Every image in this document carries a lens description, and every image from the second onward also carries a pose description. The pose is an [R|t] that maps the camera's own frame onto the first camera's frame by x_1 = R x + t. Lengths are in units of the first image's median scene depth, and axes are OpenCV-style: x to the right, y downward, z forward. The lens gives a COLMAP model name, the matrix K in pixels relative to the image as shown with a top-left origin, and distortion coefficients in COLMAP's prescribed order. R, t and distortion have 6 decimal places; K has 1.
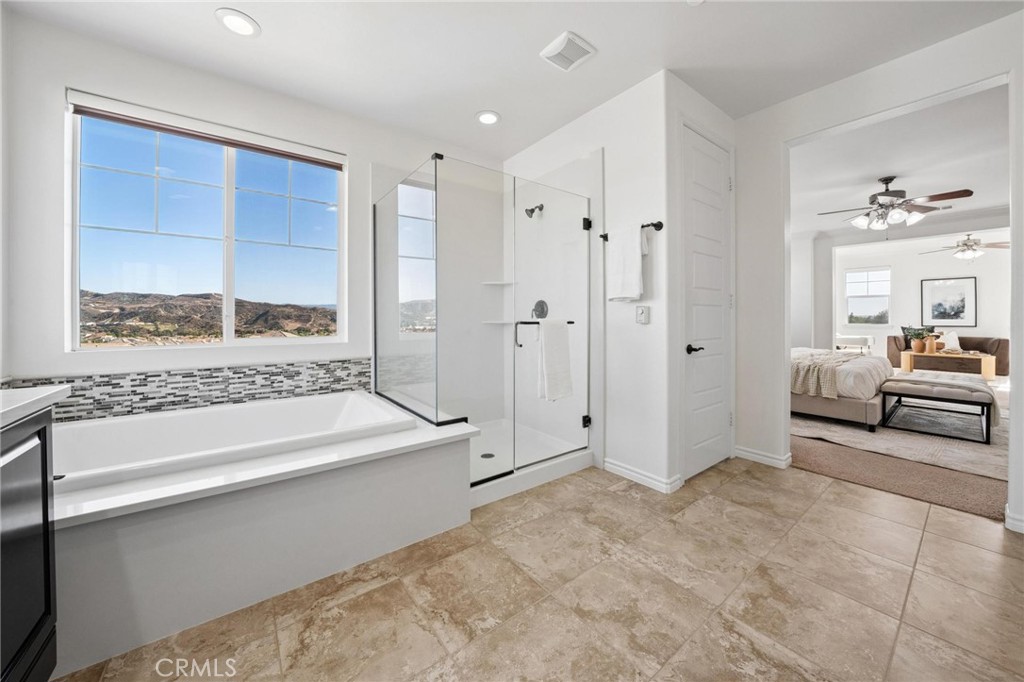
lens RADIAL K [[359.7, 0, 518.6], [0, 359.7, 317.3], [0, 0, 1]] dist [-0.028444, 0.003779]
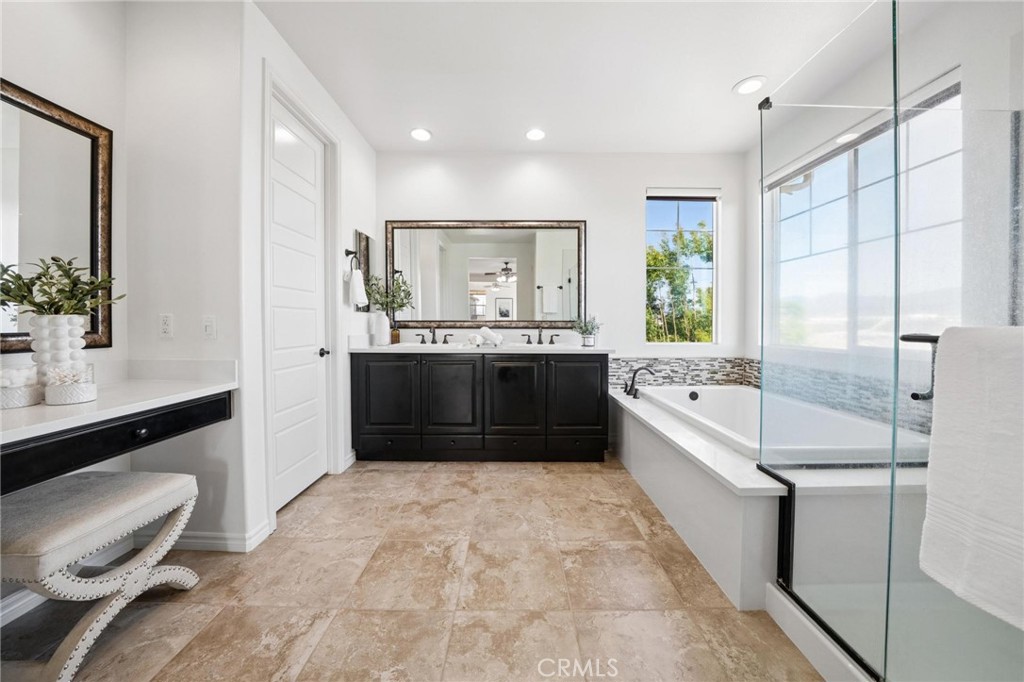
lens RADIAL K [[359.7, 0, 512.7], [0, 359.7, 331.6], [0, 0, 1]] dist [-0.028444, 0.003779]
pose [[-0.612697, 0.017015, -0.790135, 0.978876], [0.000020, 0.999769, 0.021514, -0.000698], [0.790318, 0.013166, -0.612555, 1.518382]]
